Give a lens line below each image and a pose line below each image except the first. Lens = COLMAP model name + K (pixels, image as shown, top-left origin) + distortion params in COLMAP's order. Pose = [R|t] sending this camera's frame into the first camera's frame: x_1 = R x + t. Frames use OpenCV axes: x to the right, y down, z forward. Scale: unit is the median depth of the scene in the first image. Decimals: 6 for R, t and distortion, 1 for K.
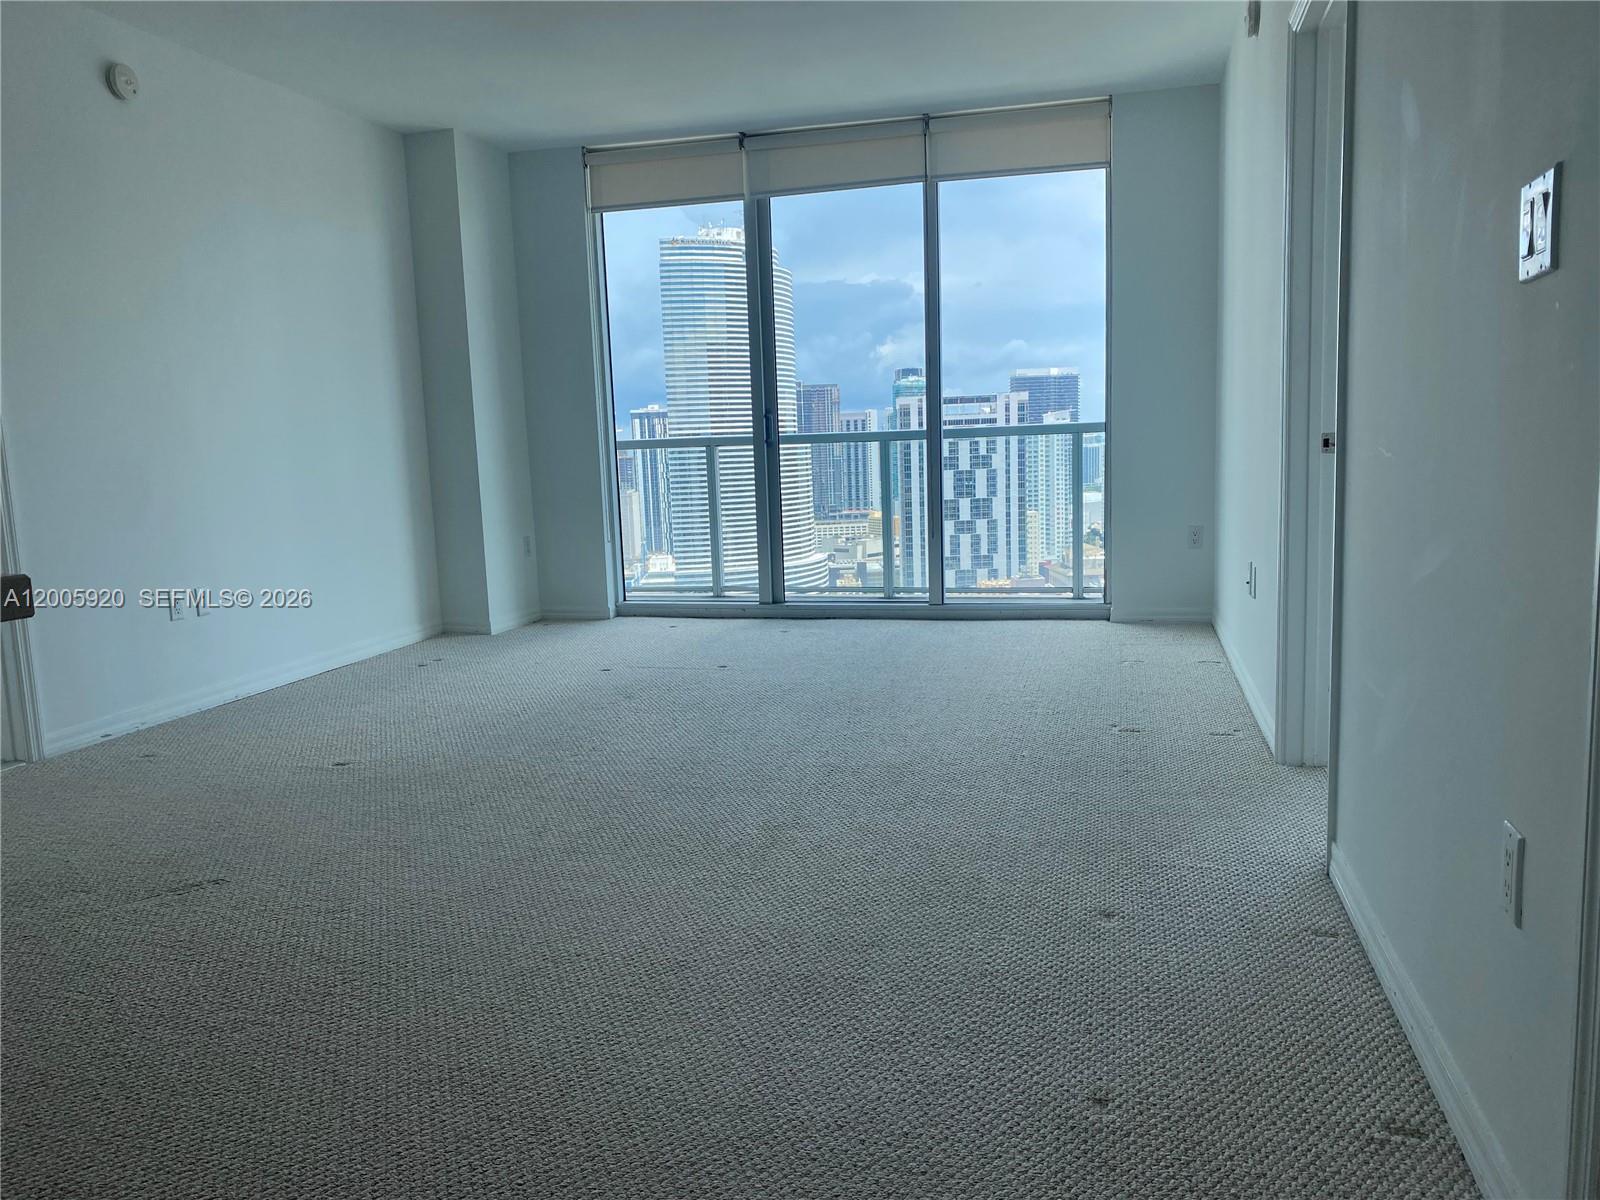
lens RADIAL K [[1214.9, 0, 792.1], [0, 1214.9, 613.2], [0, 0, 1]] dist [0.027809, -0.030803]
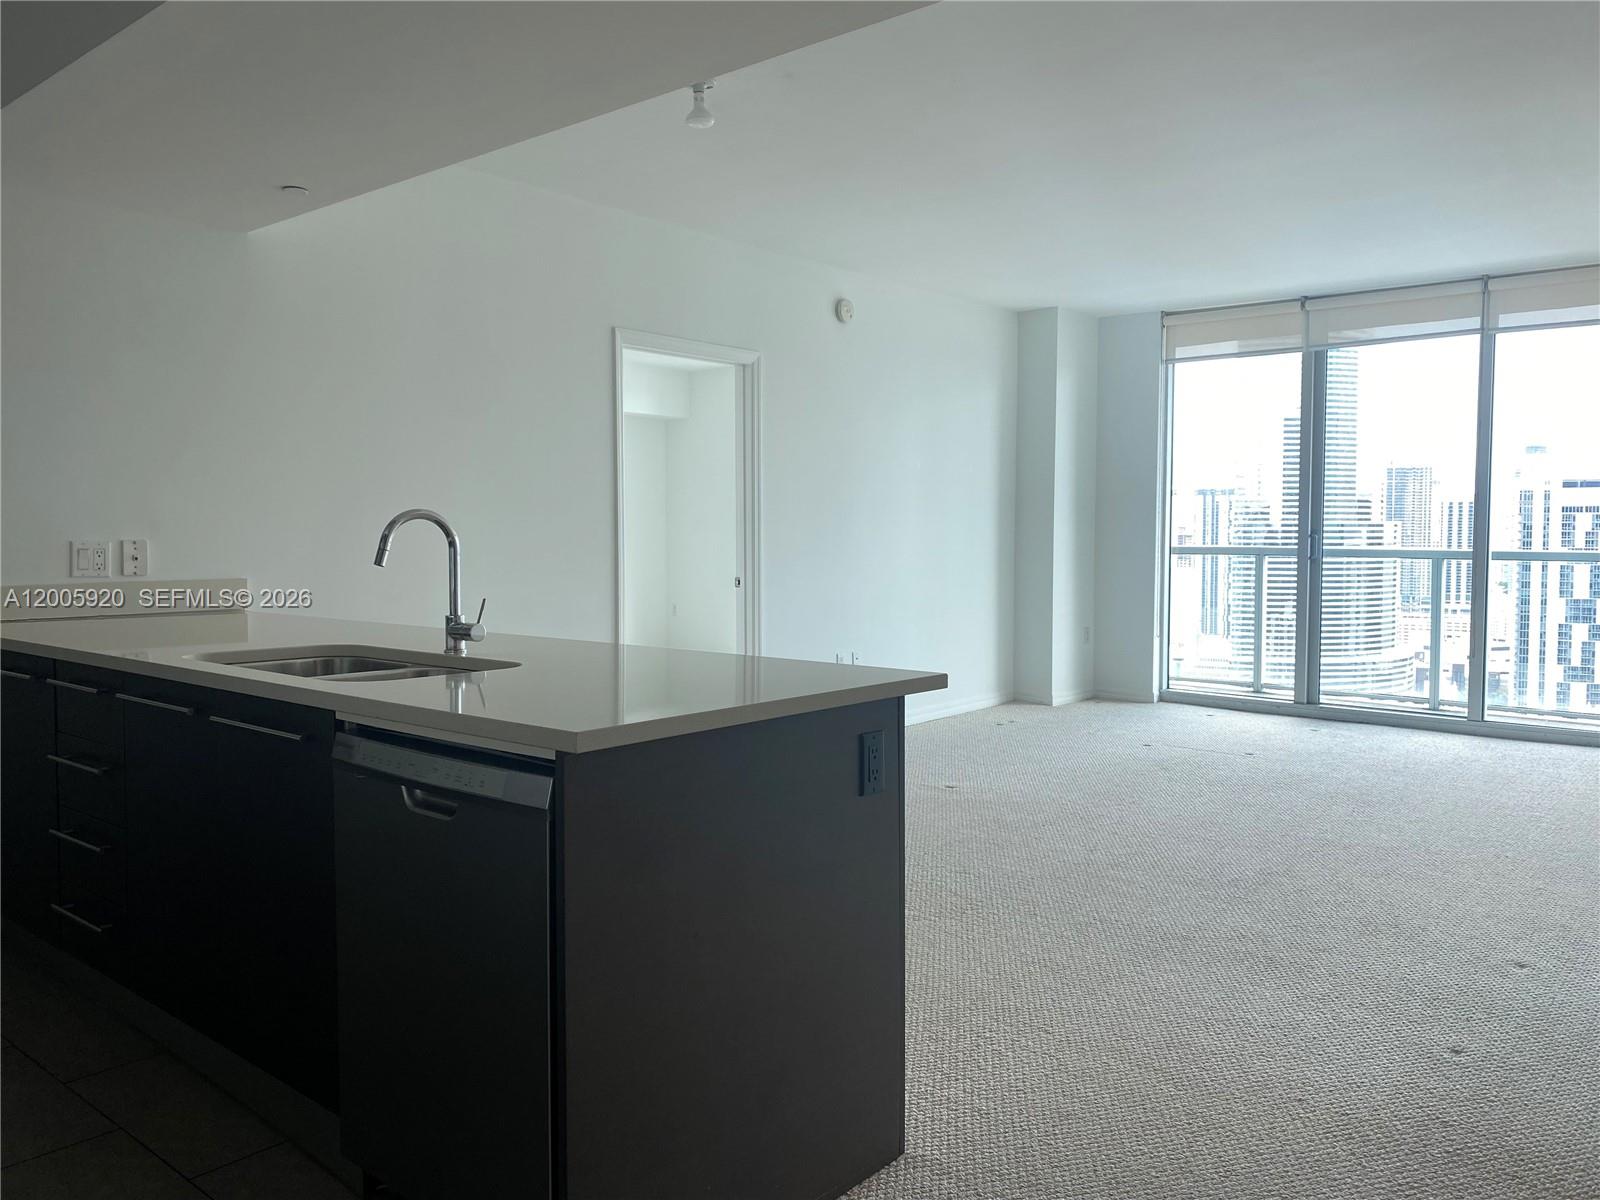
lens RADIAL K [[1214.9, 0, 790.6], [0, 1214.9, 588.1], [0, 0, 1]] dist [0.027809, -0.030803]
pose [[0.900911, 0.059858, -0.429856, 0.034201], [-0.093816, 0.993886, -0.058224, -0.004269], [0.423743, 0.092782, 0.901018, -0.226394]]
